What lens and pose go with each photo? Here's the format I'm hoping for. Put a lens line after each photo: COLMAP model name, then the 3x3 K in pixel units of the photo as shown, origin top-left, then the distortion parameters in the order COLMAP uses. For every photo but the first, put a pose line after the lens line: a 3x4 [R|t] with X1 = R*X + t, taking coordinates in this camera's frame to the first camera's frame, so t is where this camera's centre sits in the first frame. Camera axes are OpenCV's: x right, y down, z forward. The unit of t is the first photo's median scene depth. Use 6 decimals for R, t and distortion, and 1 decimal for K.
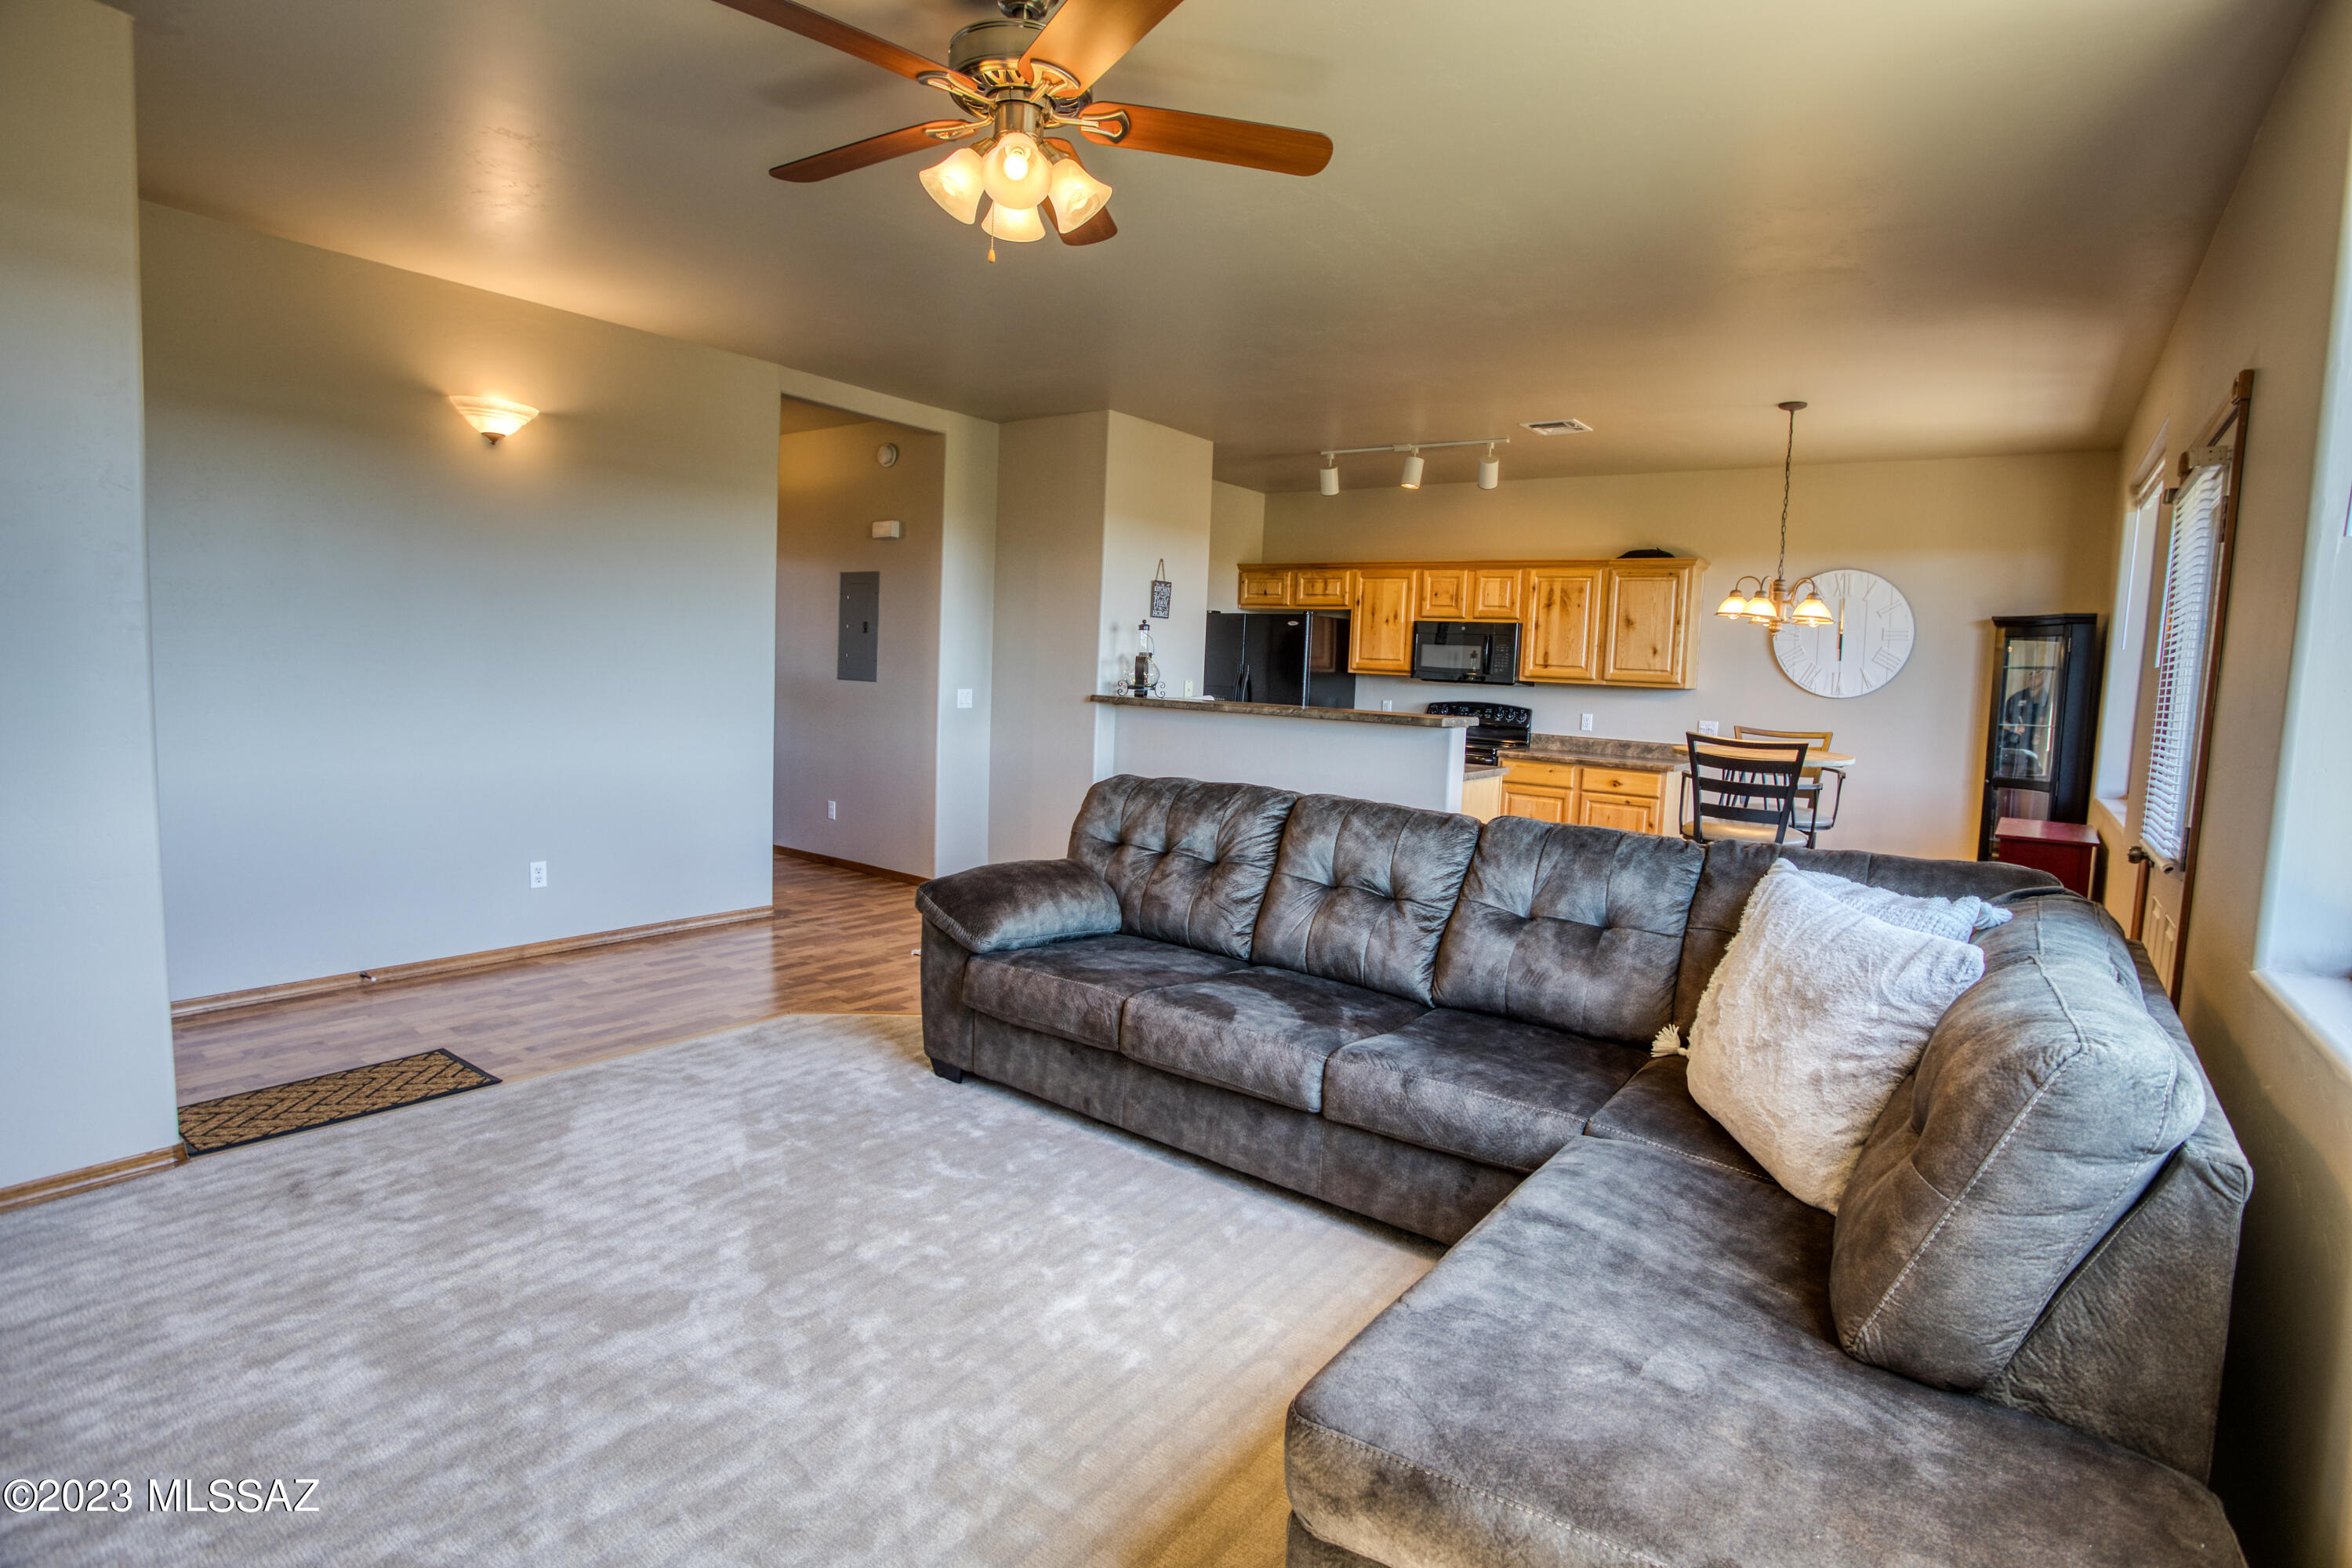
lens RADIAL K [[1135.9, 0, 1206.9], [0, 1135.9, 786.5], [0, 0, 1]] dist [-0.055767, 0.000208]
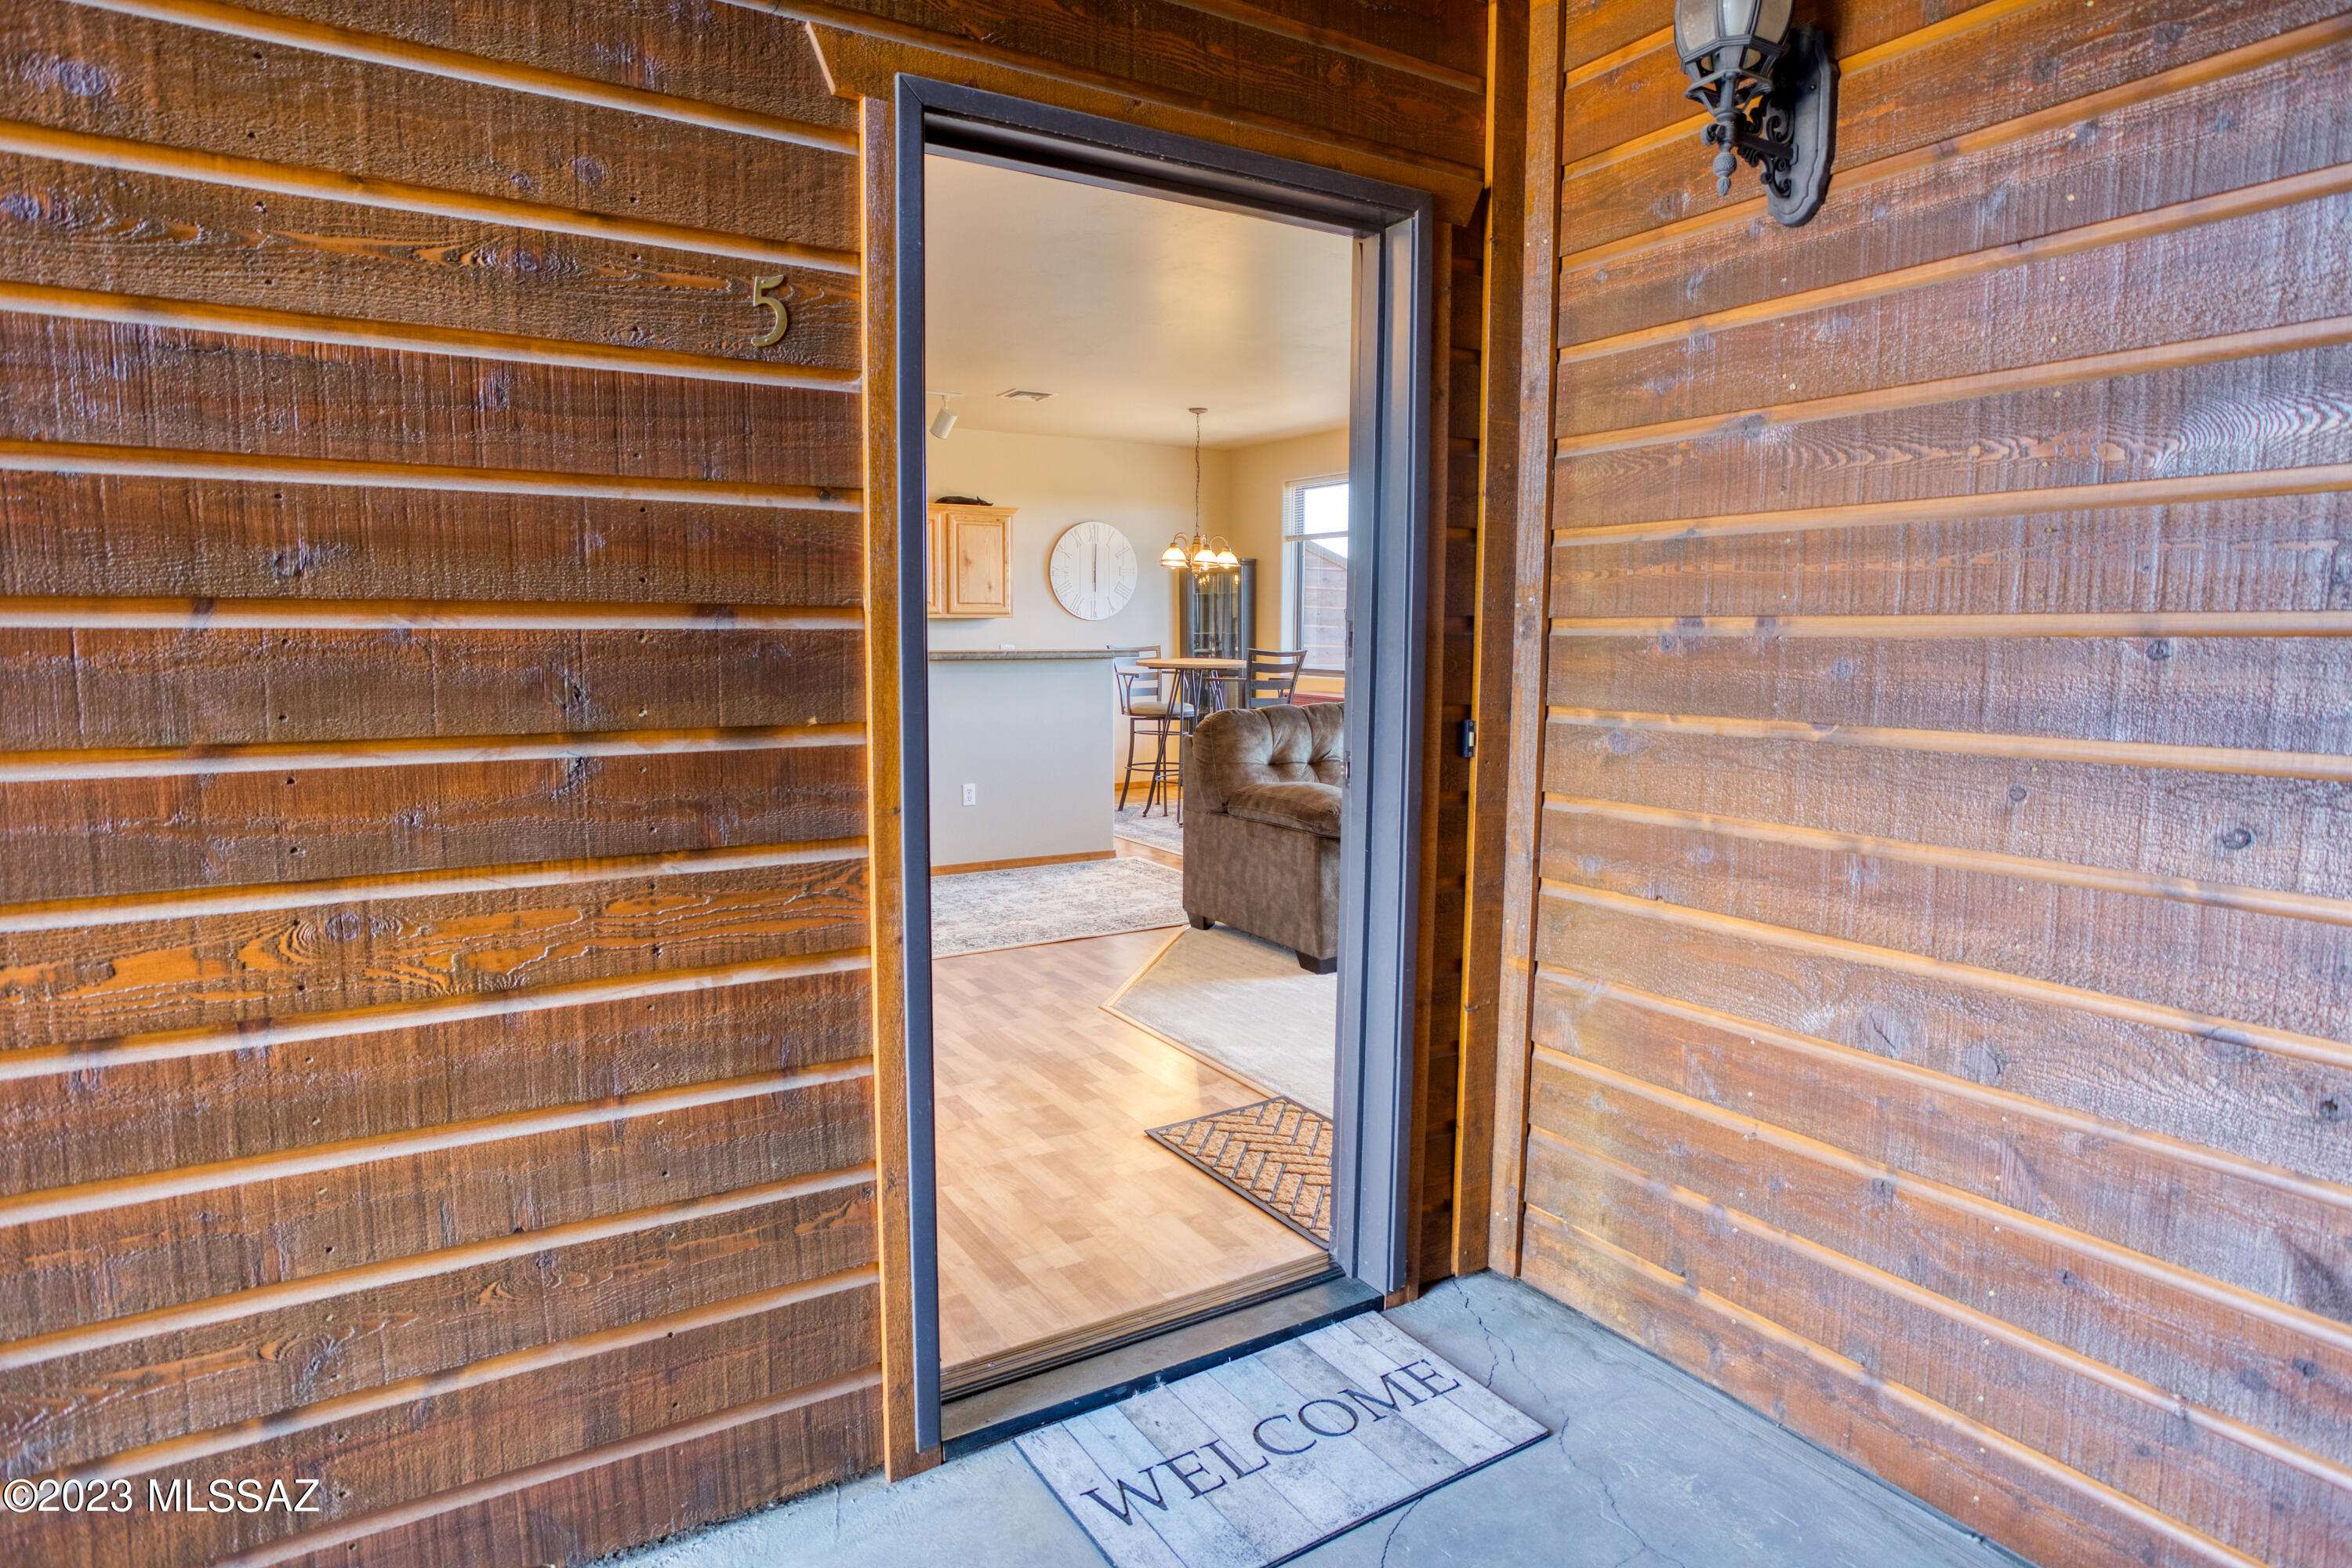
lens RADIAL K [[1311.3, 0, 1176.0], [0, 1311.3, 784.0], [0, 0, 1]] dist [-0.041941, 0.001376]
pose [[0.384871, -0.151988, 0.910370, -0.790691], [0.111604, 0.986774, 0.117561, -0.059306], [-0.916198, 0.056355, 0.396743, 0.312608]]
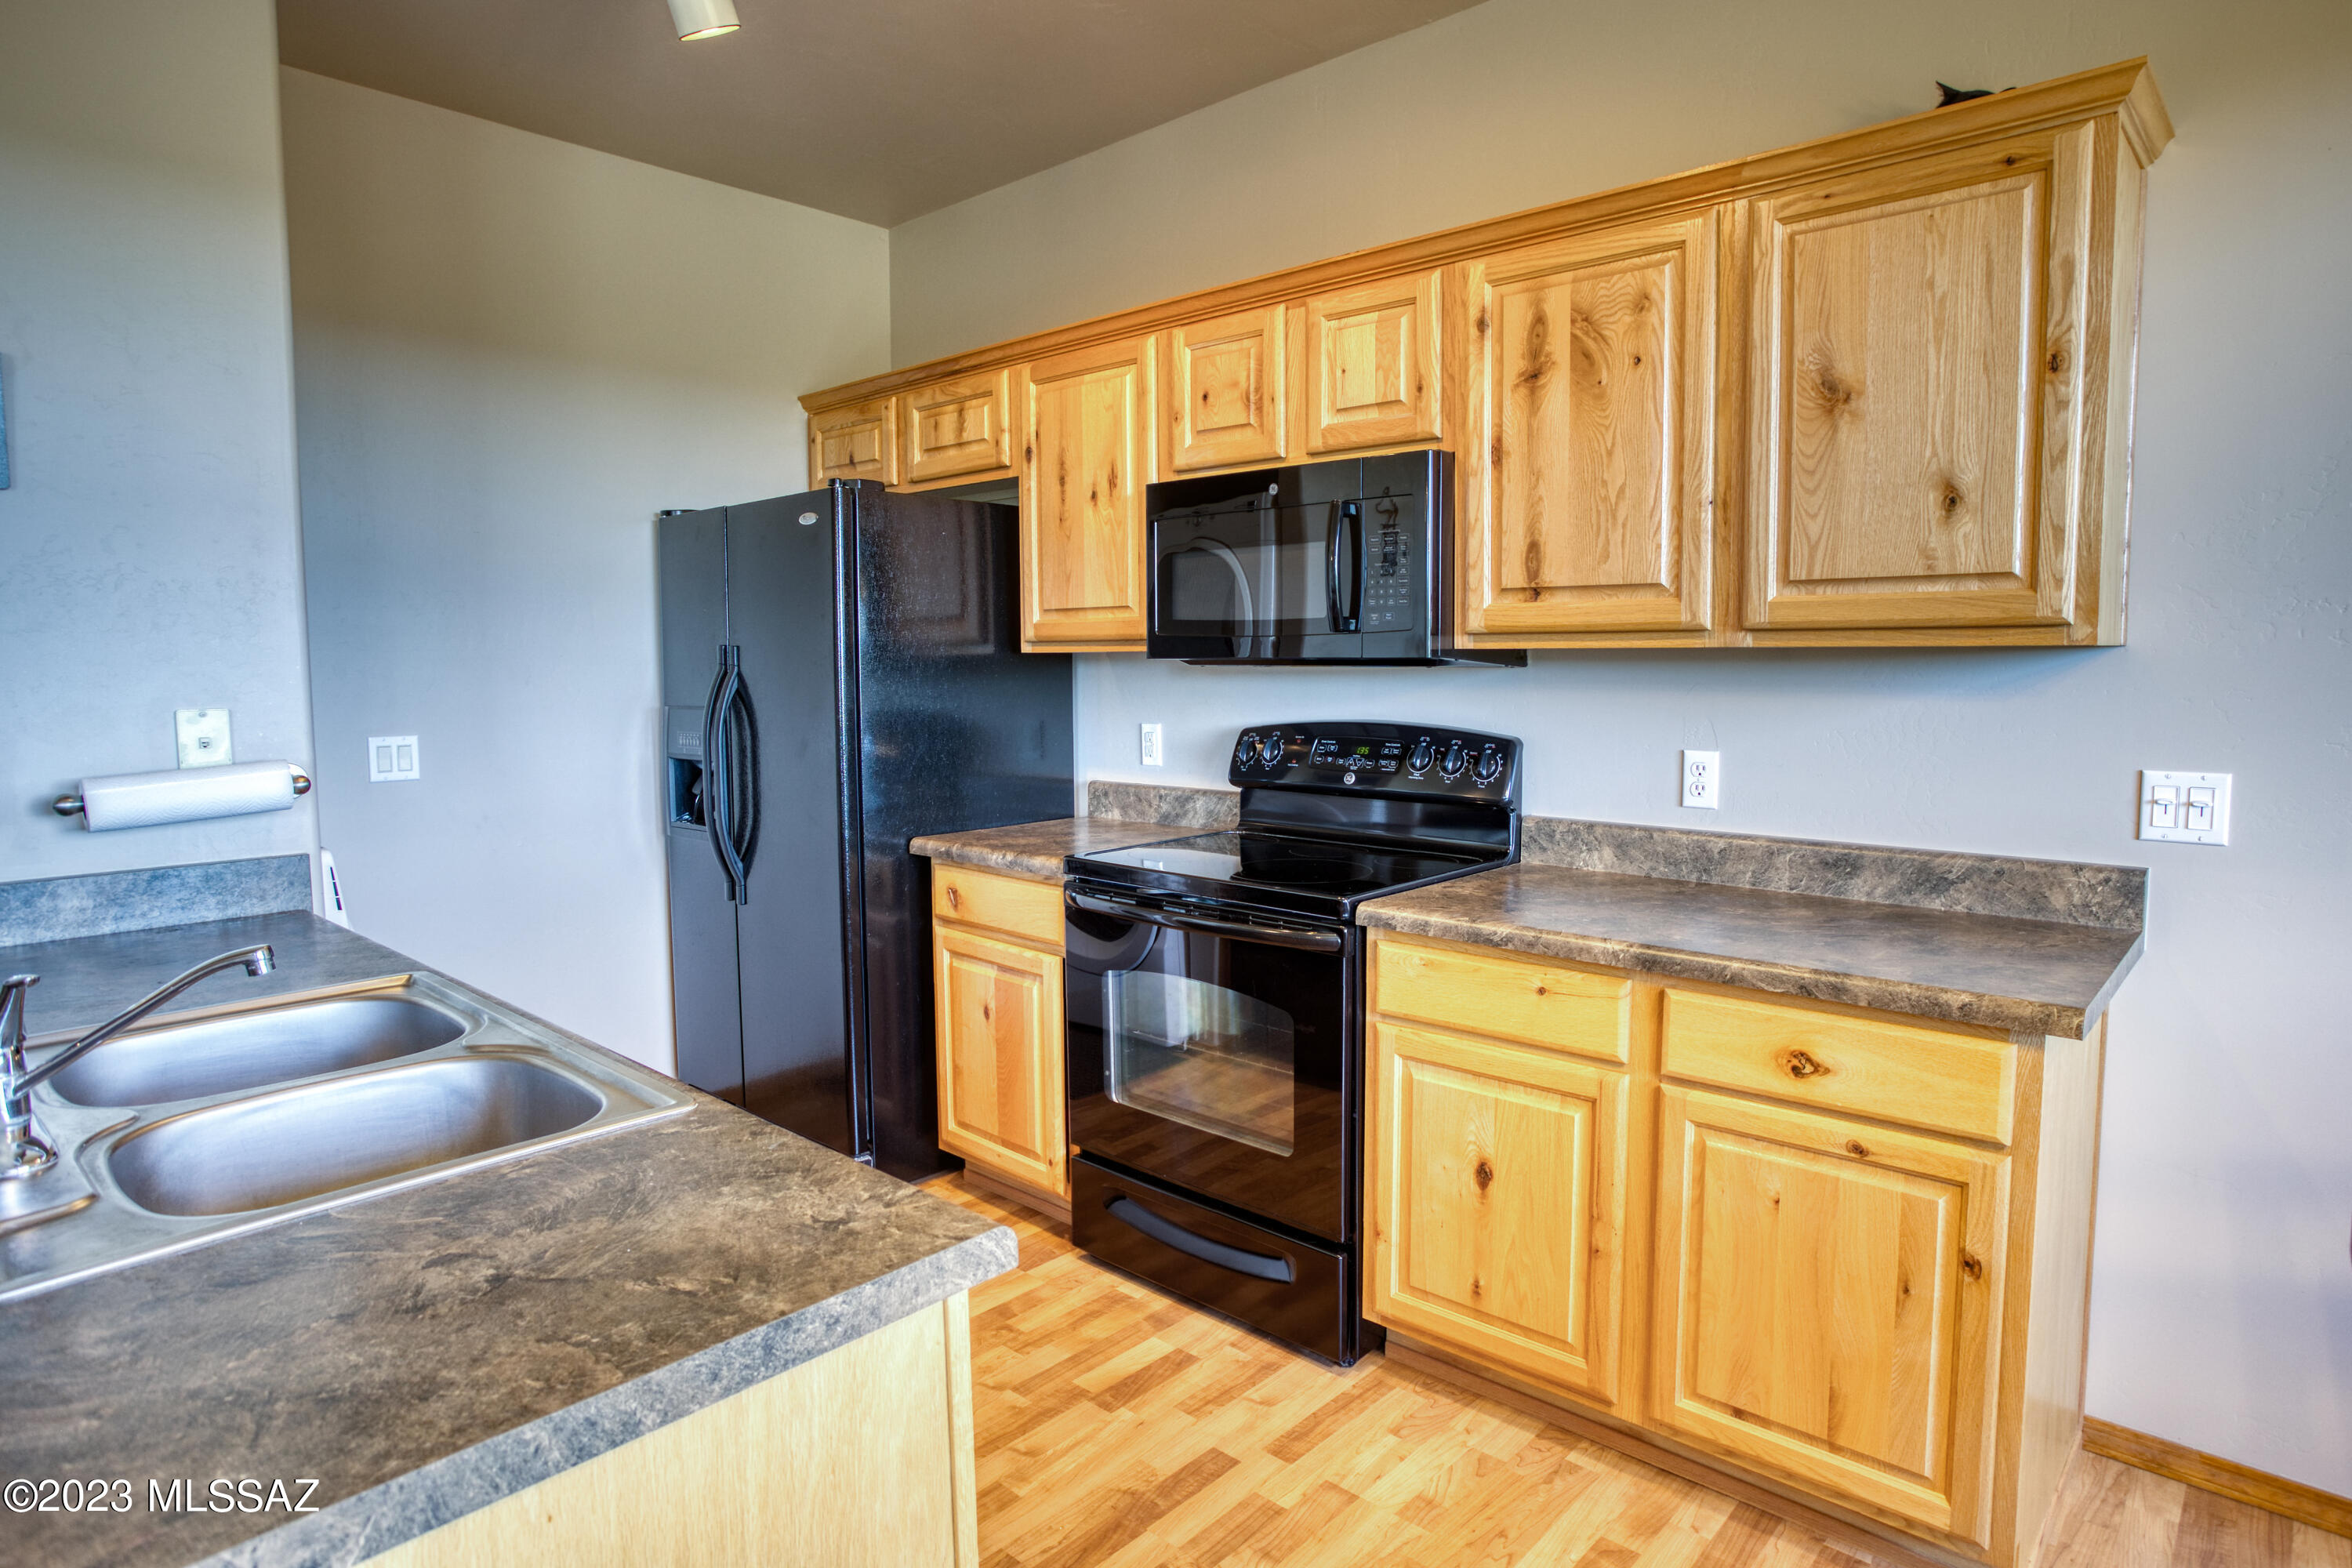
lens RADIAL K [[1311.3, 0, 1176.0], [0, 1311.3, 784.0], [0, 0, 1]] dist [-0.041941, 0.001376]
pose [[0.992261, -0.036157, -0.118793, 0.267567], [0.034704, 0.999296, -0.014285, -0.061611], [0.119226, 0.010052, 0.992816, 0.716640]]
